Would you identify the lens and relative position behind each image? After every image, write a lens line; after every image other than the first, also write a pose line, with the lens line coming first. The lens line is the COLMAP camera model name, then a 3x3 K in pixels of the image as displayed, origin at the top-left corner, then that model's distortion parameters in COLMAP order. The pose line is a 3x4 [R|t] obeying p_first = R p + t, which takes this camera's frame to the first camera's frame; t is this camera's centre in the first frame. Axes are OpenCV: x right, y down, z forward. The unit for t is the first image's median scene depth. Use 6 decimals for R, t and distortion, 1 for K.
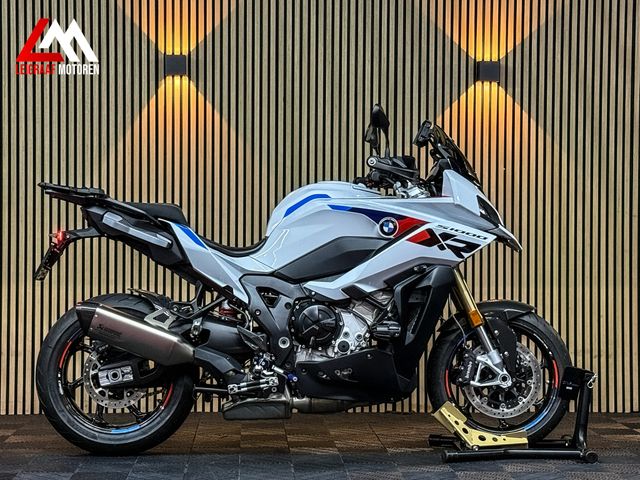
lens RADIAL K [[1376.9, 0, 318.8], [0, 1376.9, 238.9], [0, 0, 1]] dist [0.159621, 0.000000]
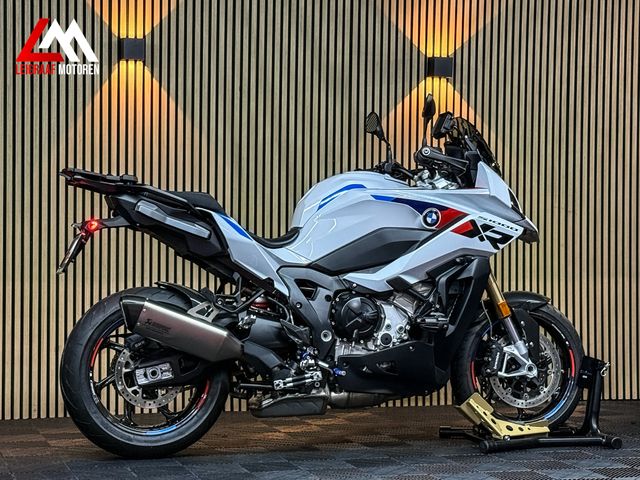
lens RADIAL K [[1376.9, 0, 322.9], [0, 1376.9, 239.3], [0, 0, 1]] dist [0.159621, 0.000000]
pose [[0.968993, 0.002404, 0.247075, -0.262685], [-0.001671, 0.999994, -0.003177, 0.009756], [-0.247081, 0.002665, 0.968991, 0.055899]]
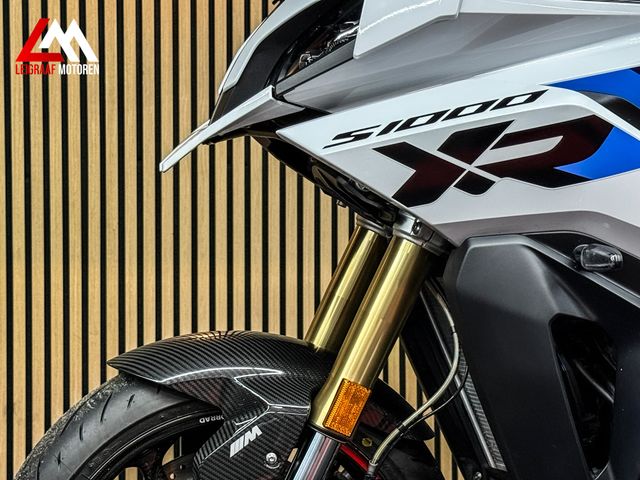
lens RADIAL K [[1382.4, 0, 321.9], [0, 1382.4, 236.9], [0, 0, 1]] dist [0.146167, 0.000000]
pose [[0.992732, -0.008670, 0.120036, -0.134810], [0.003167, 0.998938, 0.045960, 0.006687], [-0.120307, -0.045246, 0.991705, 0.691820]]
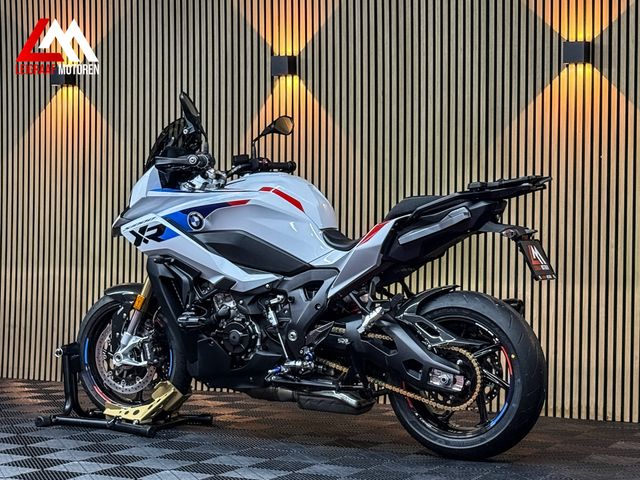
lens RADIAL K [[1376.9, 0, 316.3], [0, 1376.9, 238.2], [0, 0, 1]] dist [0.159621, 0.000000]
pose [[0.864515, 0.006738, -0.502563, 0.553849], [-0.006490, 0.999976, 0.002242, 0.003710], [0.502566, 0.001324, 0.864538, 0.131067]]
